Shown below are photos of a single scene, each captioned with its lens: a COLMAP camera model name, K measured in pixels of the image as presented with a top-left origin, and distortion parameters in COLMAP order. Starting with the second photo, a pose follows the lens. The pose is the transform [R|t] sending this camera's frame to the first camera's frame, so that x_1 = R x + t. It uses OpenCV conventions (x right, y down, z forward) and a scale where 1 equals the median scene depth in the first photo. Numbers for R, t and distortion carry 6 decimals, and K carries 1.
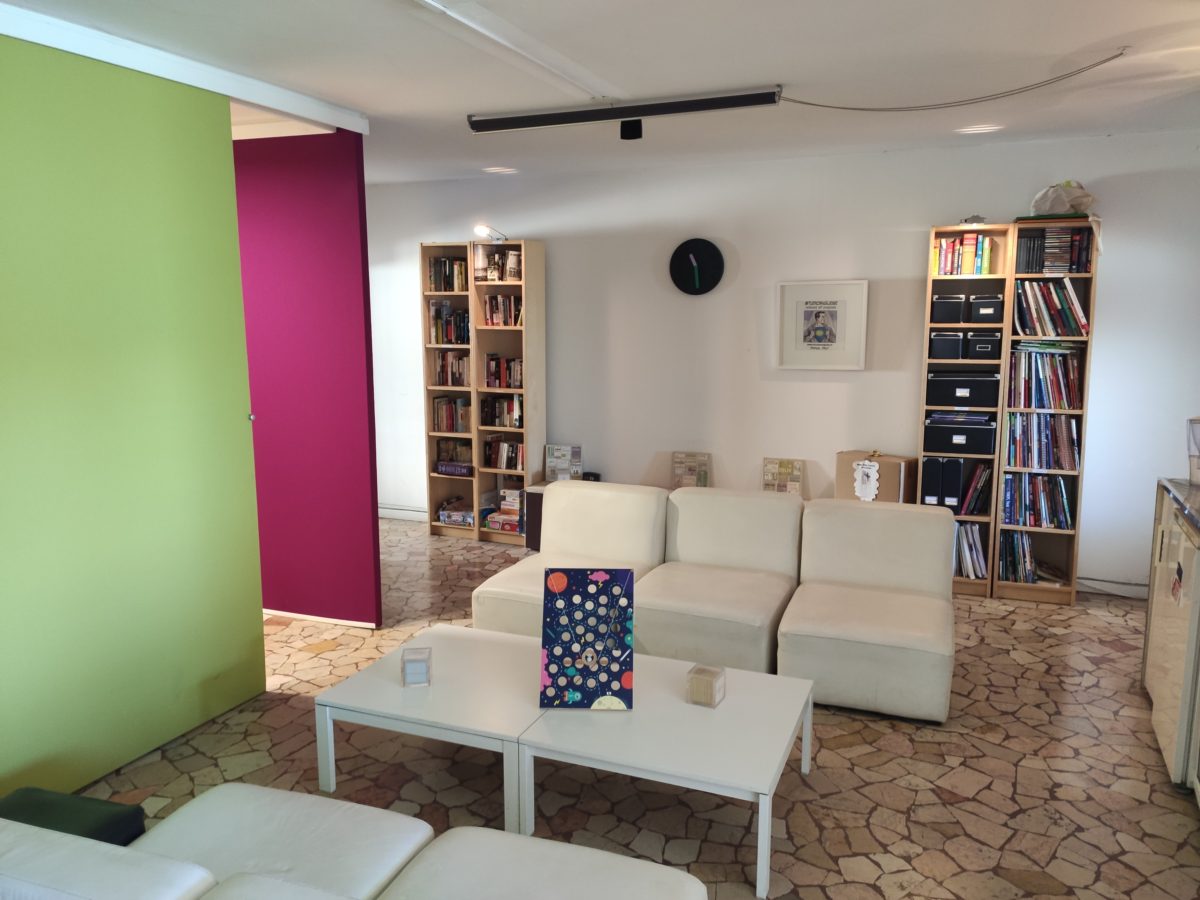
lens RADIAL K [[895.6, 0, 600.0], [0, 895.6, 450.0], [0, 0, 1]] dist [0.074232, -0.105512]
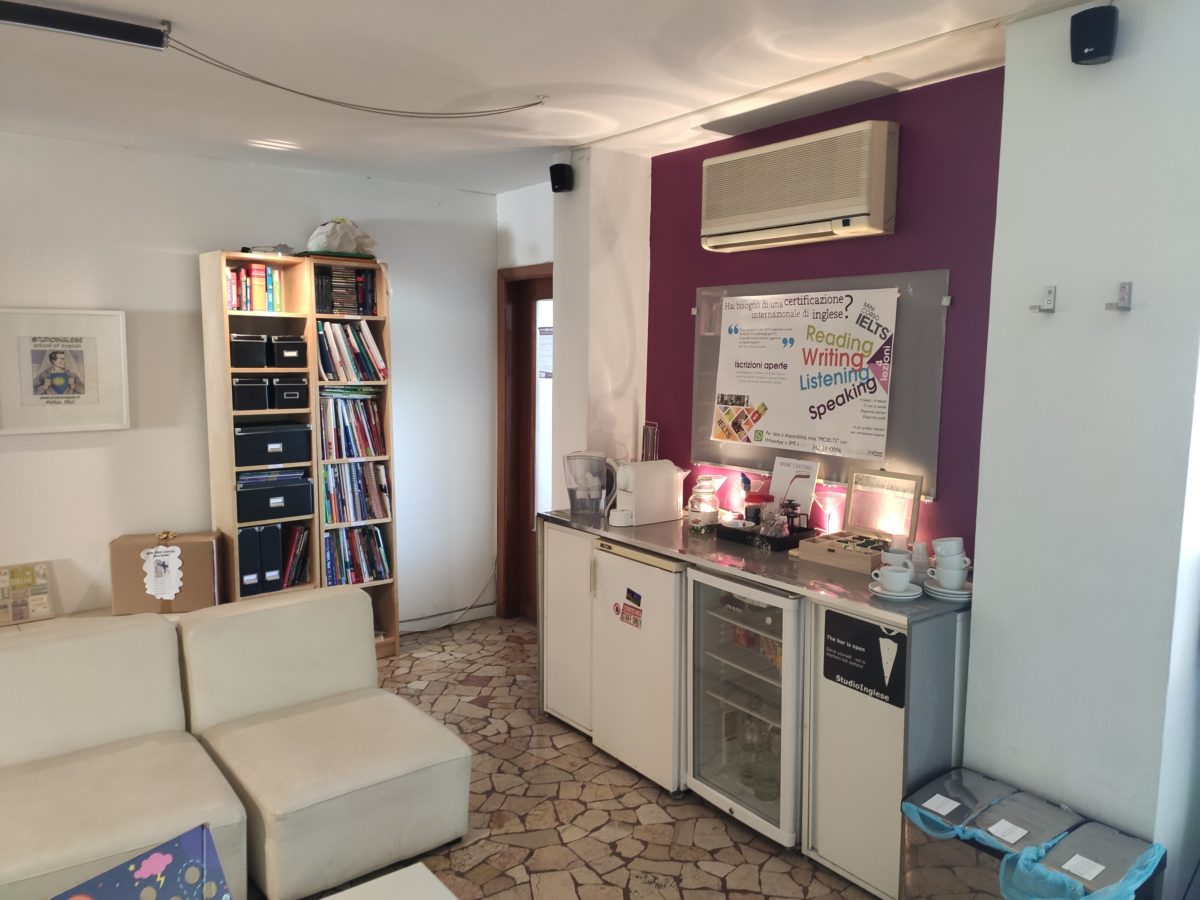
lens RADIAL K [[895.6, 0, 600.0], [0, 895.6, 450.0], [0, 0, 1]] dist [0.074232, -0.105512]
pose [[0.498986, -0.089234, 0.862004, -0.187384], [0.123597, 0.991844, 0.031129, -0.050663], [-0.857751, 0.091008, 0.505945, 0.305446]]
